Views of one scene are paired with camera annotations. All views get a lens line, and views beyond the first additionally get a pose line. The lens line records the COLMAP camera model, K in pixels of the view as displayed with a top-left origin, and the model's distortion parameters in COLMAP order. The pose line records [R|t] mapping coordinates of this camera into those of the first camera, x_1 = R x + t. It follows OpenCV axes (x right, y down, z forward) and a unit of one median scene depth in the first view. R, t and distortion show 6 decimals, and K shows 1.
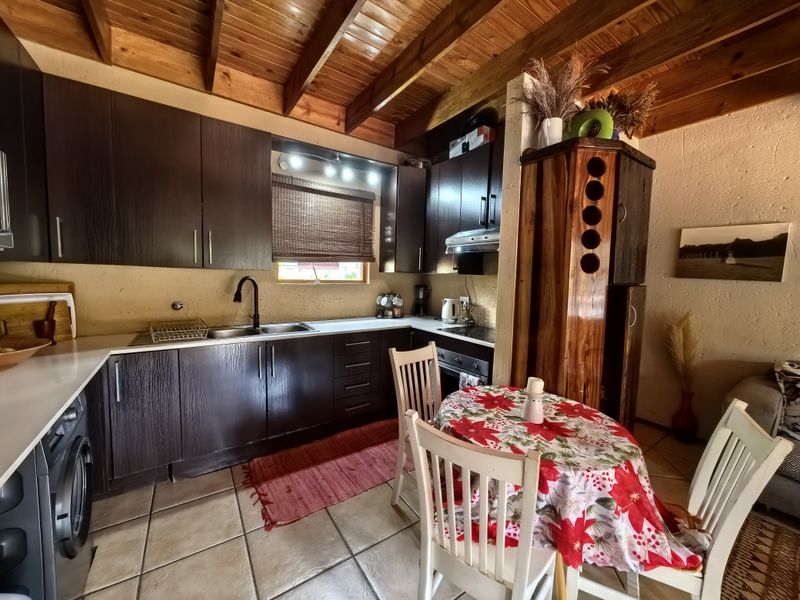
lens RADIAL K [[311.7, 0, 402.4], [0, 311.7, 297.9], [0, 0, 1]] dist [-0.008539, 0.000030]
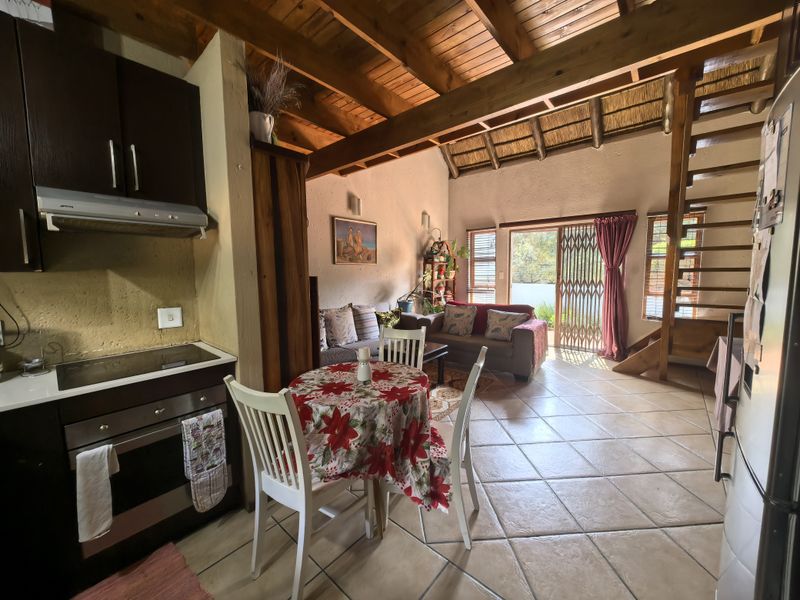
lens RADIAL K [[311.7, 0, 401.4], [0, 311.7, 298.1], [0, 0, 1]] dist [-0.008539, 0.000030]
pose [[-0.251686, -0.114748, 0.960982, -0.851302], [0.074222, 0.987734, 0.137381, -0.119439], [-0.964959, 0.105903, -0.240082, 1.116313]]
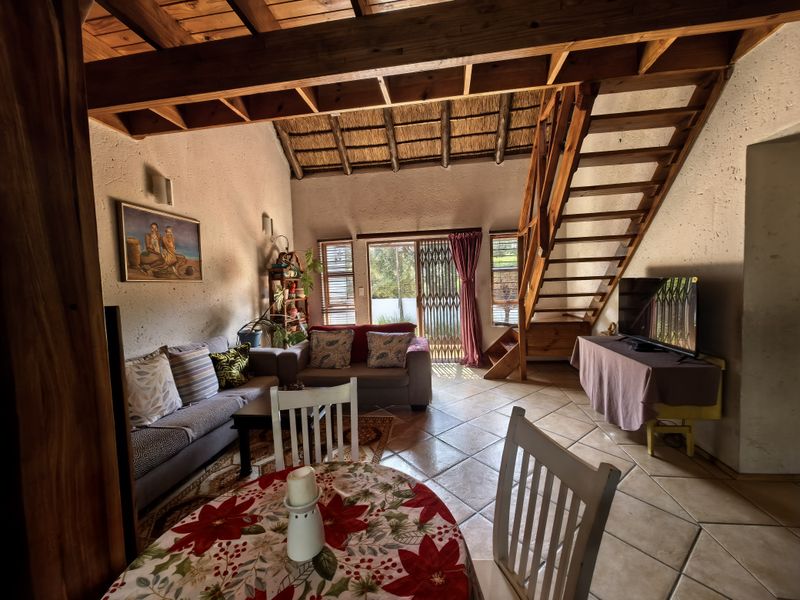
lens RADIAL K [[311.7, 0, 403.2], [0, 311.7, 298.7], [0, 0, 1]] dist [-0.008539, 0.000030]
pose [[-0.736552, -0.037034, 0.675366, -0.060653], [0.064598, 0.990084, 0.124743, -0.097590], [-0.673289, 0.135507, -0.726856, 1.205651]]
